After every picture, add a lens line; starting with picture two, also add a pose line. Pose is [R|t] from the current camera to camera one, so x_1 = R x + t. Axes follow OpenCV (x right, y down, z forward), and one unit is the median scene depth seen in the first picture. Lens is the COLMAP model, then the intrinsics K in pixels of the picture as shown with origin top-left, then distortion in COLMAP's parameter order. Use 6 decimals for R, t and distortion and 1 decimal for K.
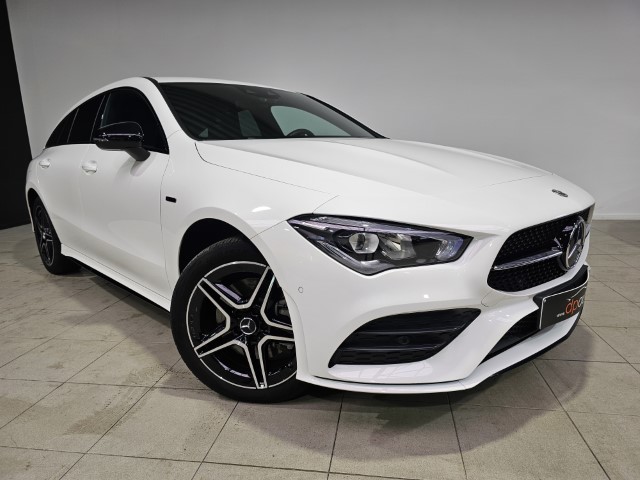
lens RADIAL K [[432.6, 0, 320.0], [0, 432.6, 240.0], [0, 0, 1]] dist [0.077924, -0.066315]
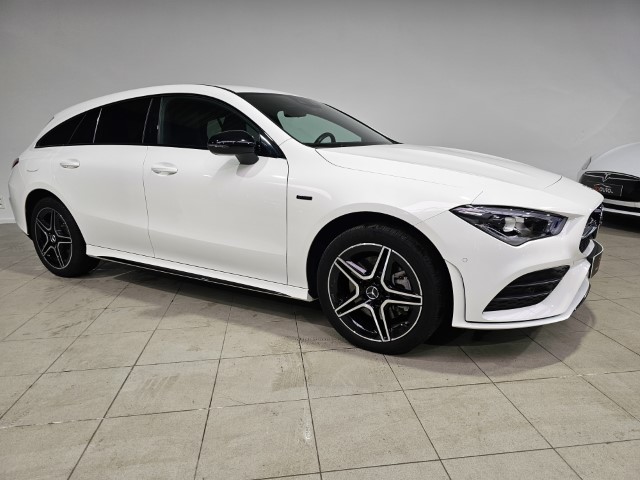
lens RADIAL K [[432.6, 0, 320.0], [0, 432.6, 240.0], [0, 0, 1]] dist [0.077924, -0.066315]
pose [[0.963222, -0.044763, 0.264951, -0.732612], [0.042197, 0.998991, 0.015371, 0.008975], [-0.265372, -0.003625, 0.964139, -0.194887]]
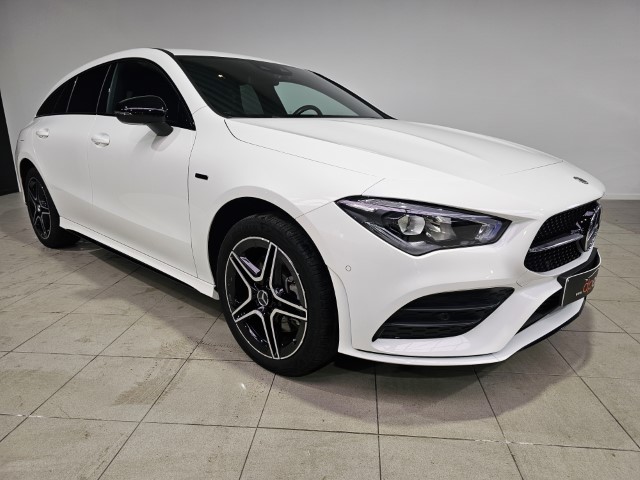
lens RADIAL K [[432.6, 0, 320.0], [0, 432.6, 240.0], [0, 0, 1]] dist [0.077924, -0.066315]
pose [[0.997854, 0.015647, 0.063584, -0.154004], [-0.019001, 0.998440, 0.052501, -0.006180], [-0.062663, -0.053597, 0.996595, -0.031103]]
